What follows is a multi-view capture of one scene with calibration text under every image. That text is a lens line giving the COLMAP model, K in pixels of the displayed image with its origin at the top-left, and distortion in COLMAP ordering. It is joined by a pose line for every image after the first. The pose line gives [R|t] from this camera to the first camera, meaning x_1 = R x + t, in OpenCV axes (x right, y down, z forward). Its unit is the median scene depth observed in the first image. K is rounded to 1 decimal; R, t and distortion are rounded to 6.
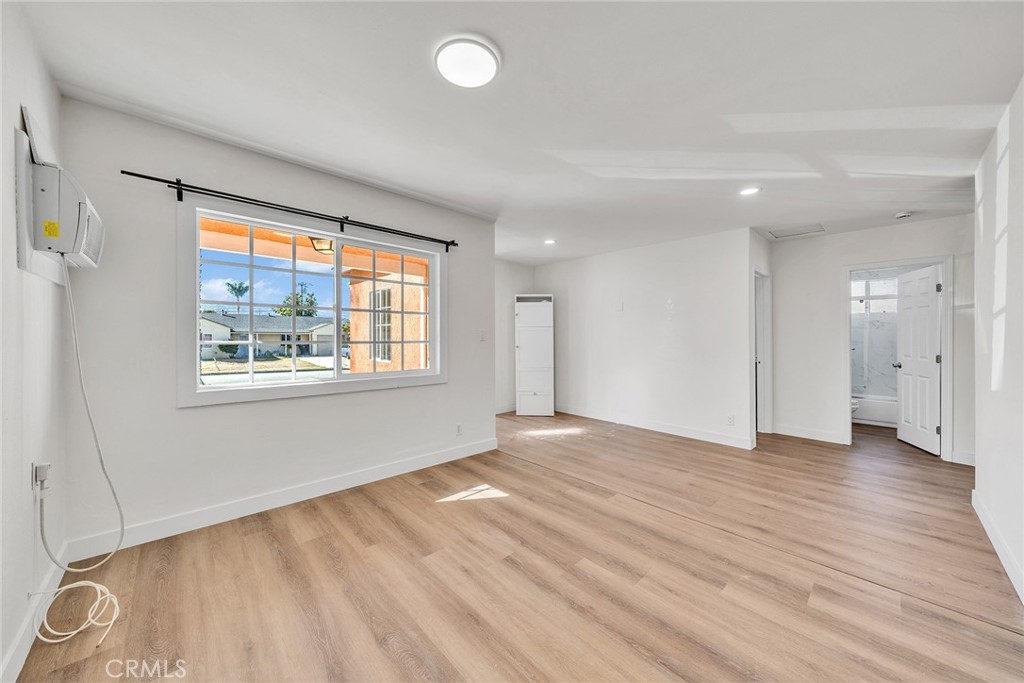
lens RADIAL K [[363.7, 0, 504.0], [0, 363.7, 322.5], [0, 0, 1]] dist [-0.004779, 0.000037]
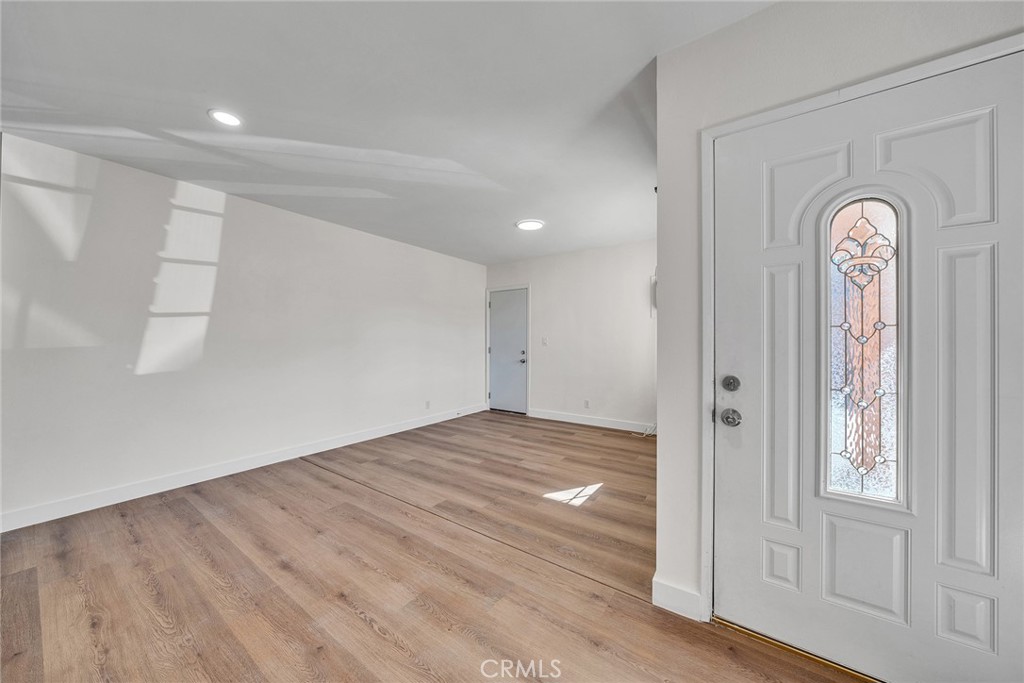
lens RADIAL K [[350.5, 0, 503.2], [0, 350.5, 336.8], [0, 0, 1]] dist [-0.001205, 0.000780]
pose [[-0.980037, -0.011298, -0.198493, 0.343118], [-0.000788, 0.998597, -0.052950, 0.103149], [0.198813, -0.051737, -0.978671, 2.070942]]
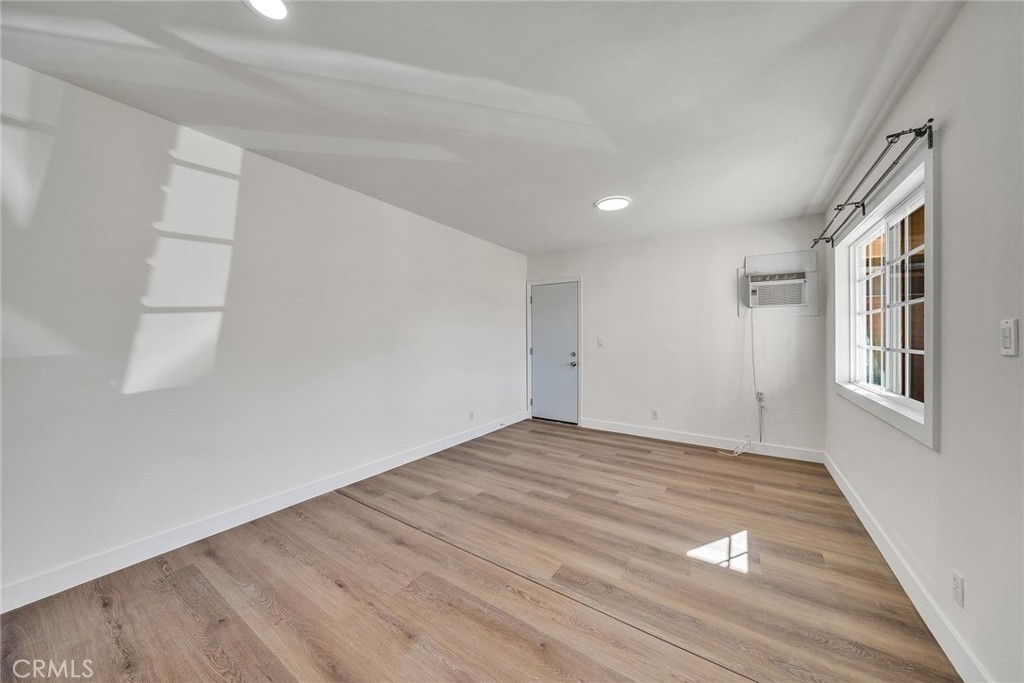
lens RADIAL K [[350.5, 0, 506.8], [0, 350.5, 336.2], [0, 0, 1]] dist [-0.001205, 0.000780]
pose [[-0.973209, -0.012757, -0.229569, 0.582487], [-0.002999, 0.999079, -0.042806, 0.069145], [0.229904, -0.040971, -0.972351, 1.746276]]
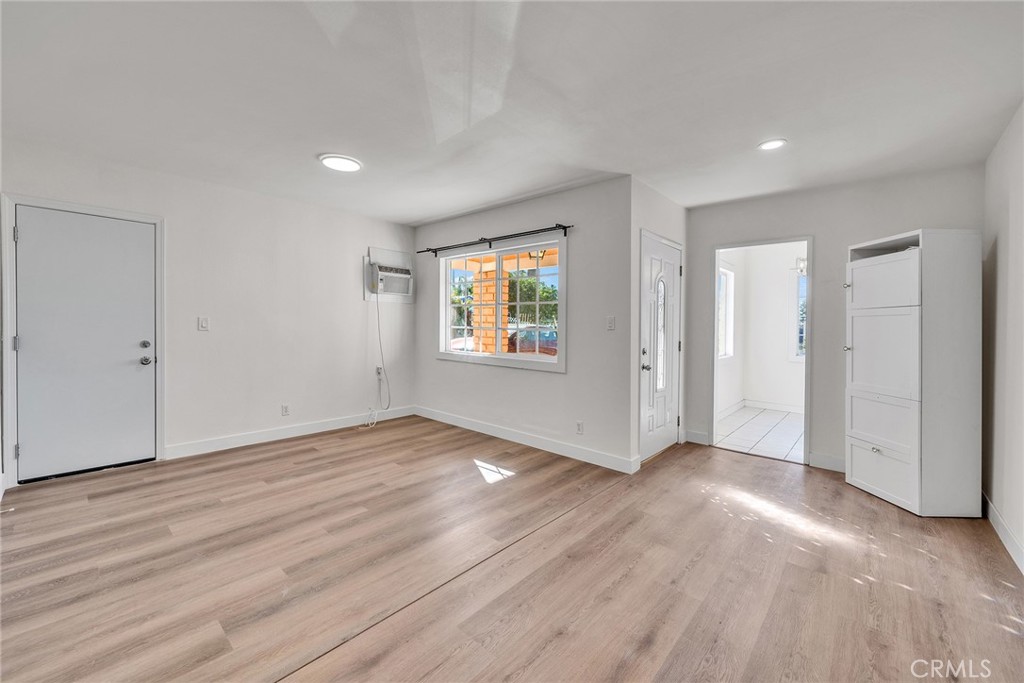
lens RADIAL K [[404.3, 0, 513.6], [0, 404.3, 318.4], [0, 0, 1]] dist [-0.000921, 0.000150]
pose [[0.094184, -0.021048, -0.995332, 1.205707], [0.022796, 0.999560, -0.018980, 0.053246], [0.995294, -0.020902, 0.094622, 1.040588]]
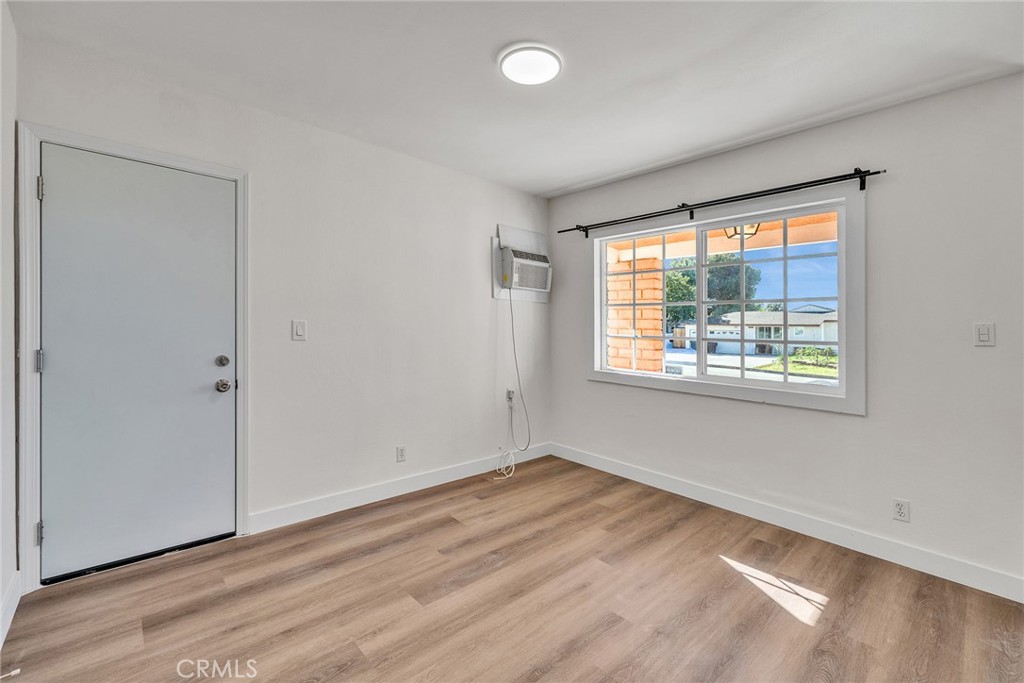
lens RADIAL K [[431.5, 0, 515.9], [0, 431.5, 322.4], [0, 0, 1]] dist [0.000074, 0.000587]
pose [[-0.001174, -0.020331, -0.999793, 0.718843], [0.015835, 0.999668, -0.020347, 0.030776], [0.999874, -0.015856, -0.000852, 0.609363]]
